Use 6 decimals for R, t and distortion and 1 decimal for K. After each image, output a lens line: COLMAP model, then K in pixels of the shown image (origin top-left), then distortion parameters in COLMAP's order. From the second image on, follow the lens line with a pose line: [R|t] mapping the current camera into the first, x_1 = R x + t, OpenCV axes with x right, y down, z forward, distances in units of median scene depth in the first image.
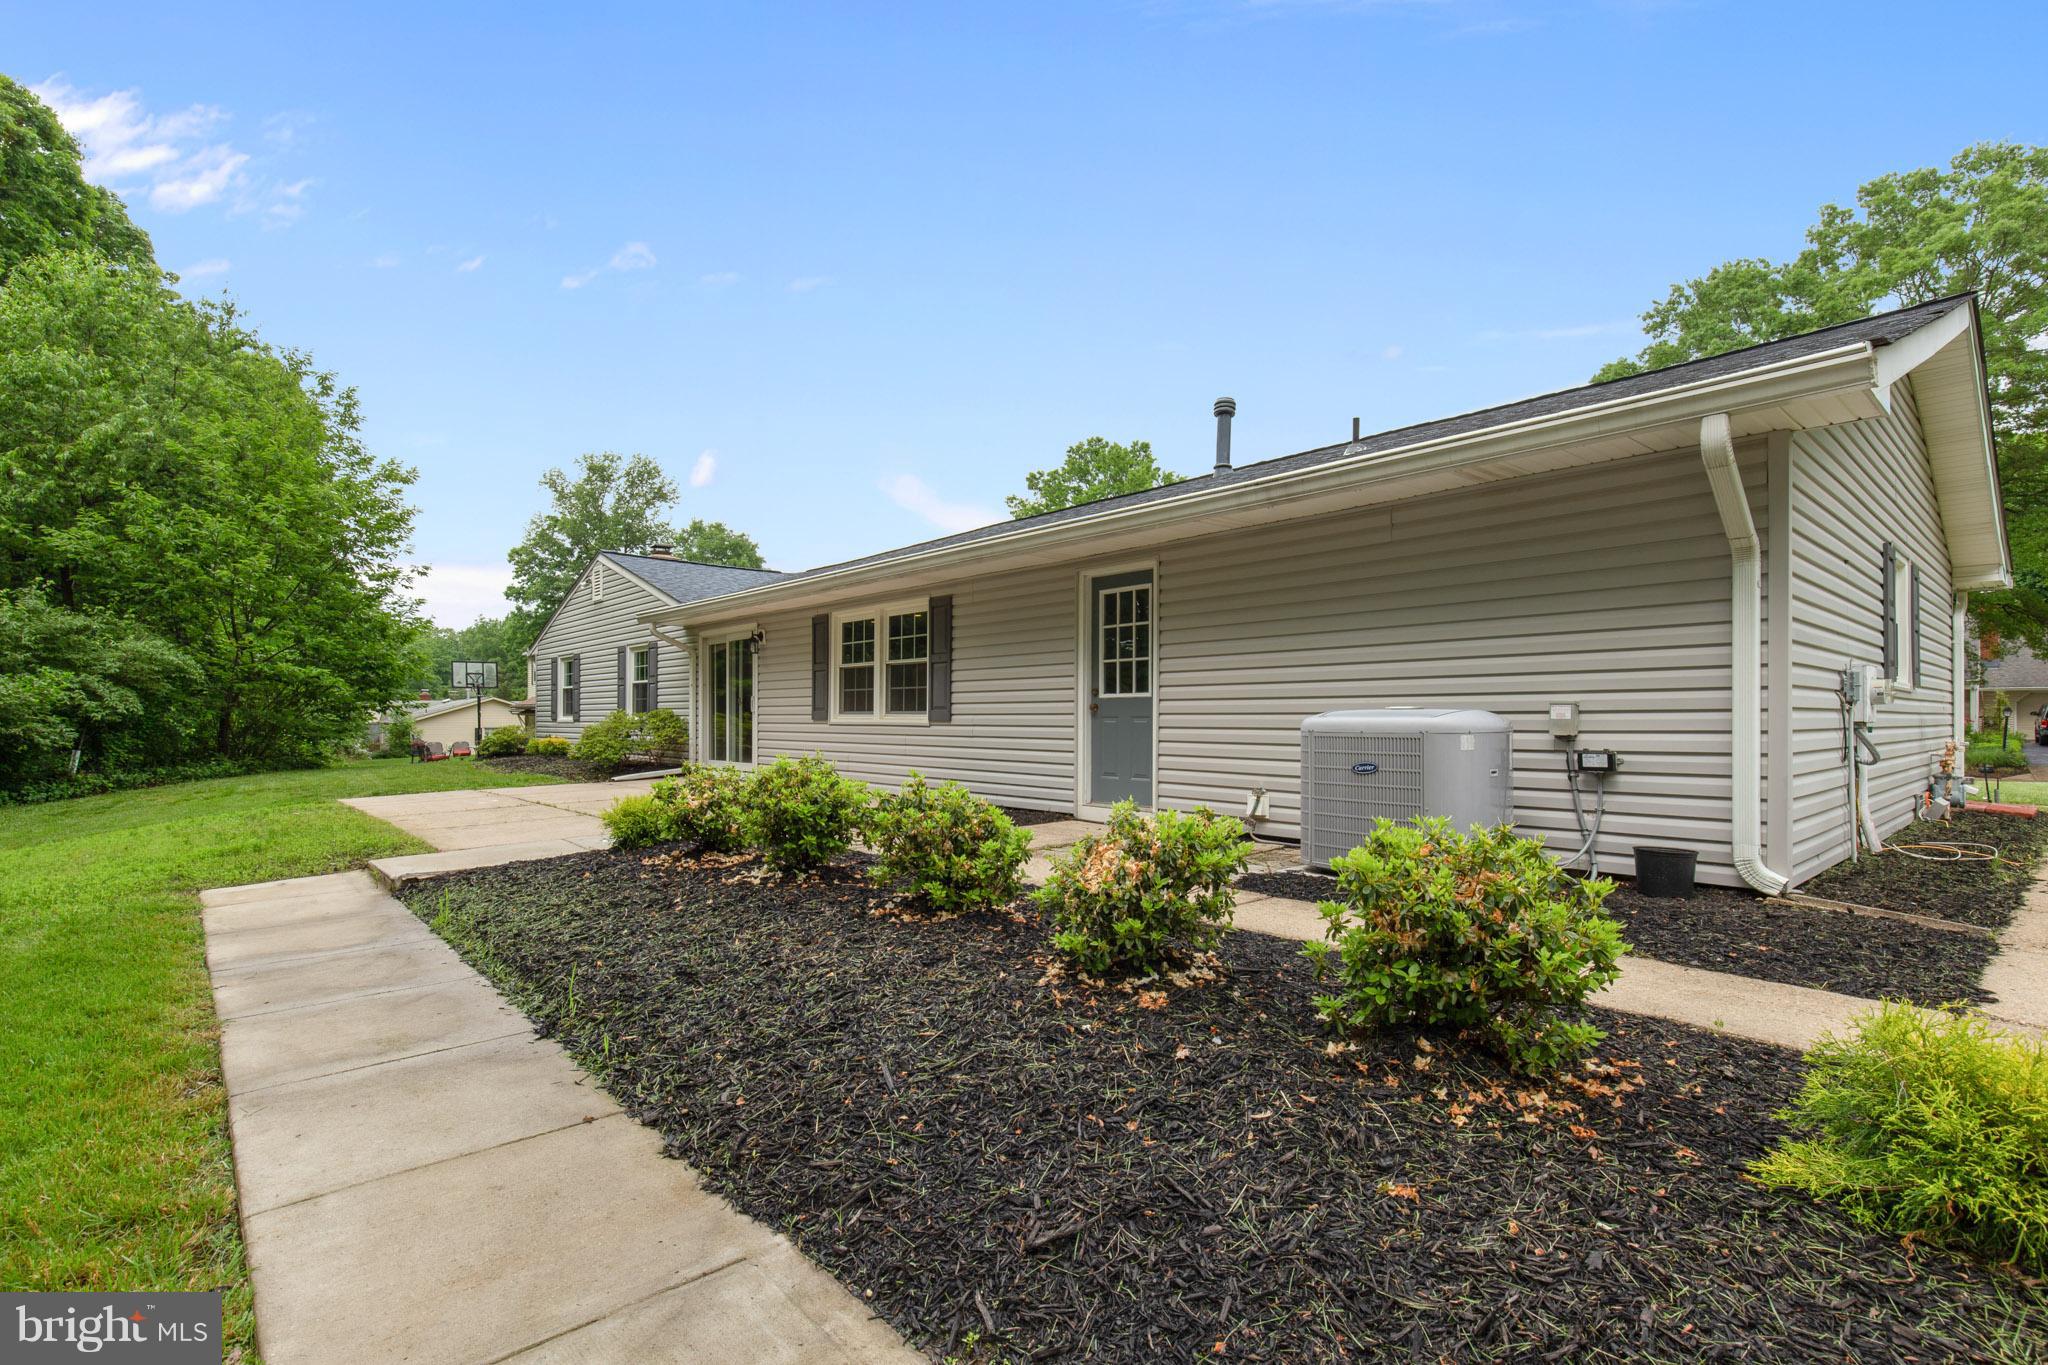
lens RADIAL K [[940.2, 0, 1003.4], [0, 940.2, 720.5], [0, 0, 1]] dist [0.002618, -0.000824]
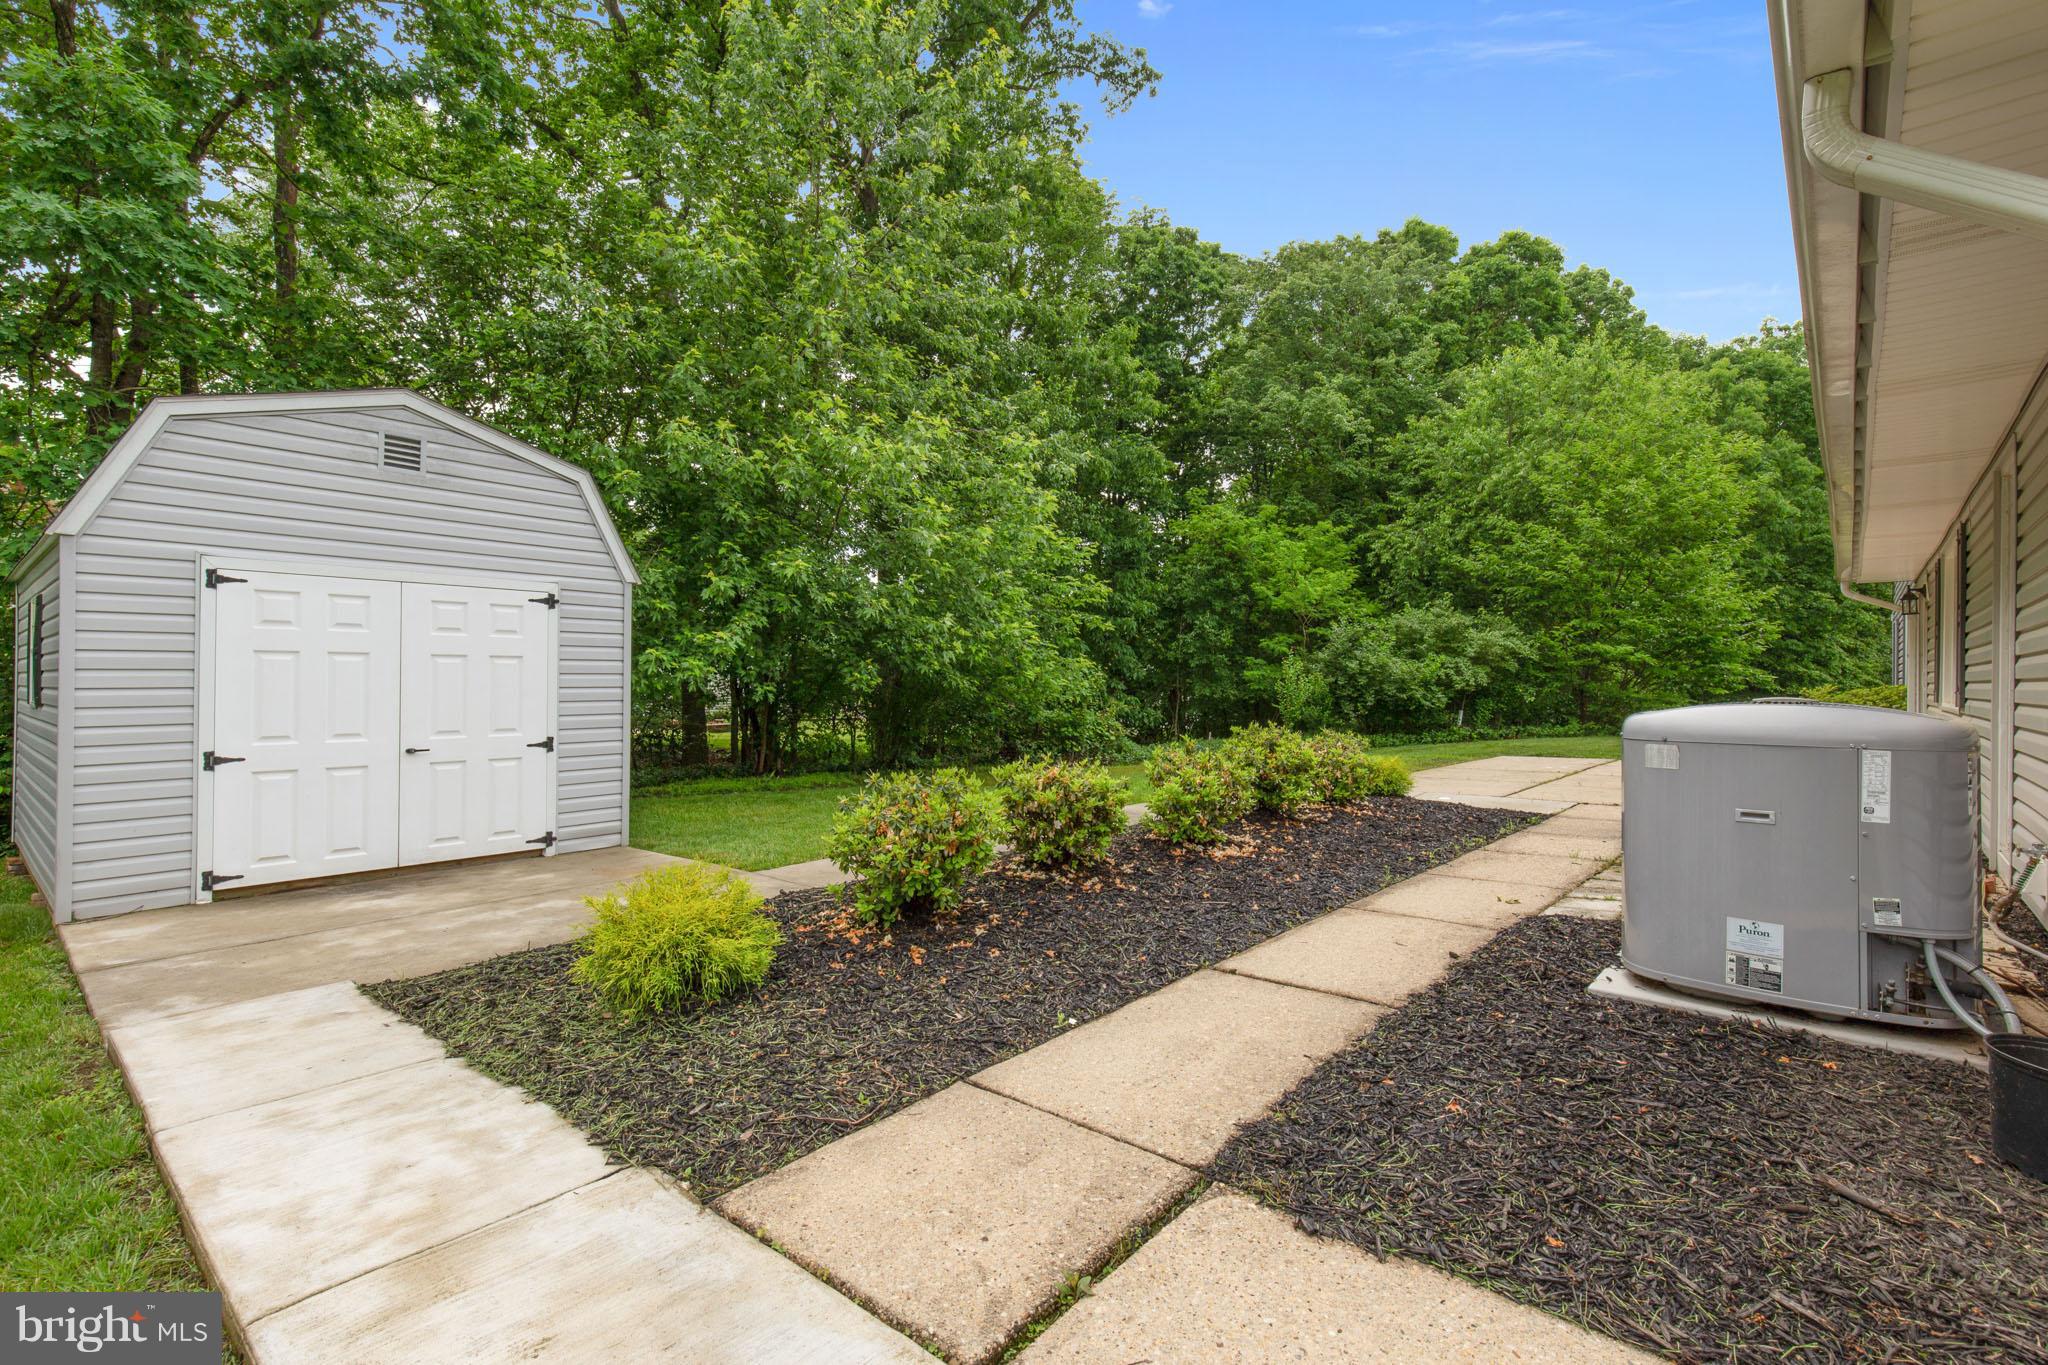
lens RADIAL K [[940.2, 0, 1028.7], [0, 940.2, 666.0], [0, 0, 1]] dist [0.002618, -0.000824]
pose [[0.127714, -0.011074, -0.991749, 0.338472], [-0.014073, 0.999817, -0.012977, -0.007677], [0.991711, 0.015614, 0.127535, 0.159556]]
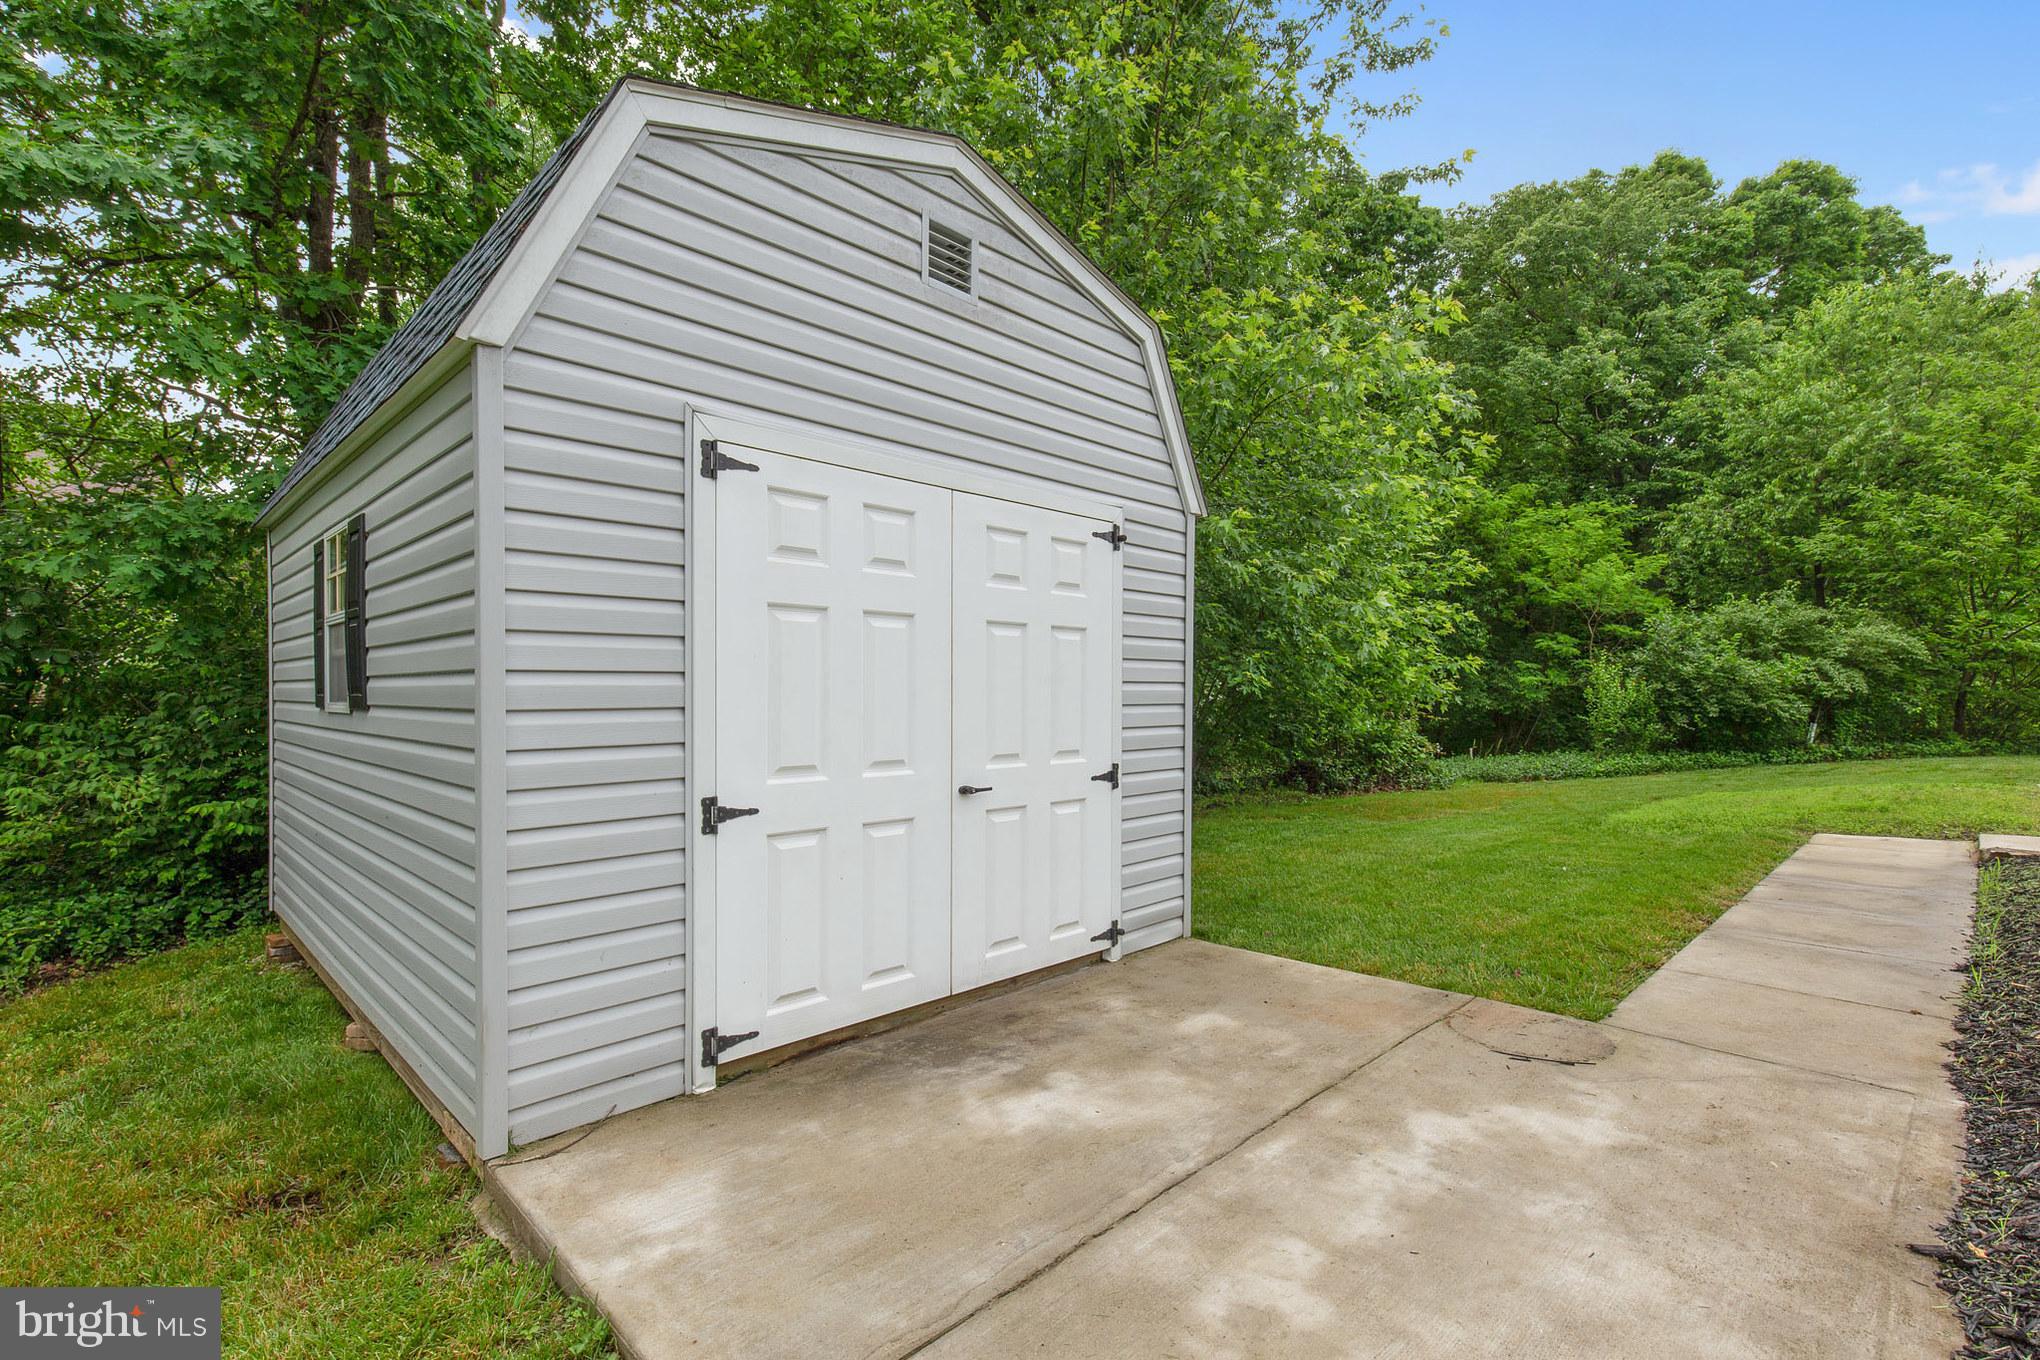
lens RADIAL K [[936.5, 0, 1018.5], [0, 936.5, 699.7], [0, 0, 1]] dist [0.002618, -0.000824]
pose [[0.046408, 0.012221, -0.998848, 0.134787], [-0.013959, 0.999835, 0.011584, 0.002216], [0.998825, 0.013405, 0.046571, -0.045623]]
